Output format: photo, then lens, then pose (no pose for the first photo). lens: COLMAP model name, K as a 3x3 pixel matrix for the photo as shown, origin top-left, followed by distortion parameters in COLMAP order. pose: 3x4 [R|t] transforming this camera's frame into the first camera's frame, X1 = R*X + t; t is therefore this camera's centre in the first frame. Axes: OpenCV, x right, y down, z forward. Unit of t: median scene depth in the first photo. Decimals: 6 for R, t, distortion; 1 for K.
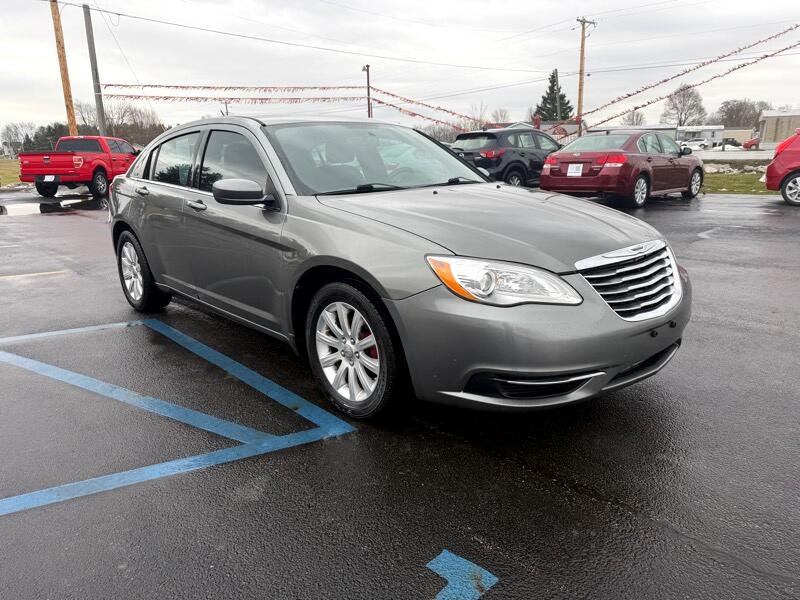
lens RADIAL K [[604.0, 0, 396.8], [0, 604.0, 296.7], [0, 0, 1]] dist [0.042980, -0.025615]
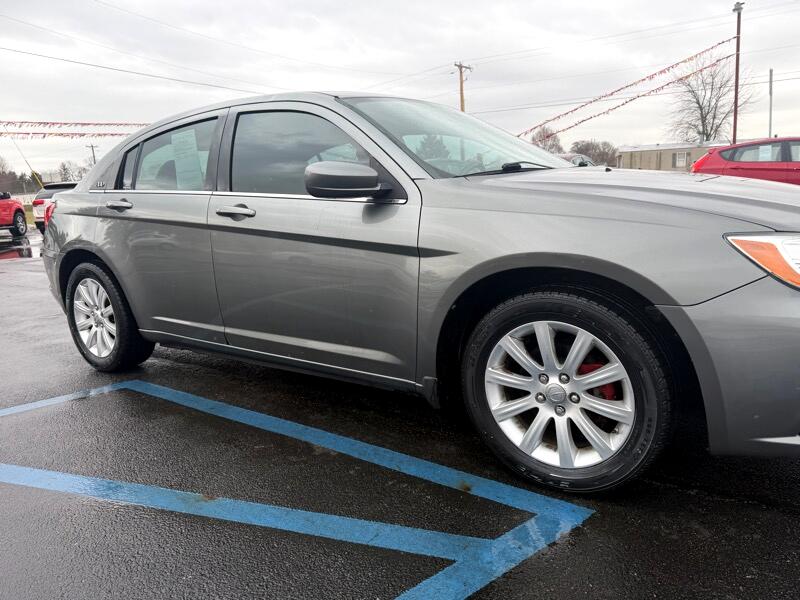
lens RADIAL K [[596.4, 0, 400.5], [0, 596.4, 288.0], [0, 0, 1]] dist [0.032068, -0.005828]
pose [[0.976227, -0.063395, 0.207273, -0.325953], [0.080052, 0.994115, -0.072982, 0.006595], [-0.201427, 0.087840, 0.975557, 0.317429]]
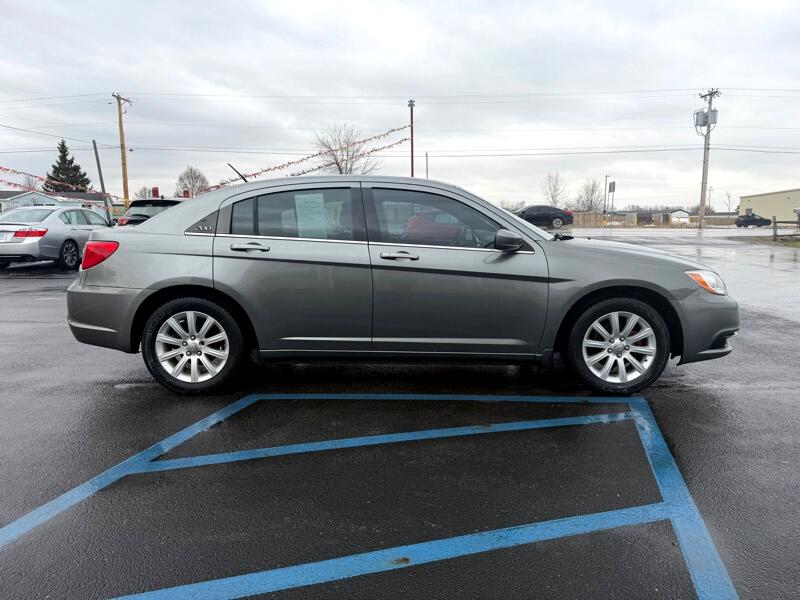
lens RADIAL K [[604.0, 0, 396.8], [0, 604.0, 296.7], [0, 0, 1]] dist [0.042980, -0.025615]
pose [[0.678687, -0.072714, 0.730819, -1.240874], [0.160945, 0.985624, -0.051398, -0.030422], [-0.716576, 0.152505, 0.680633, 0.335075]]
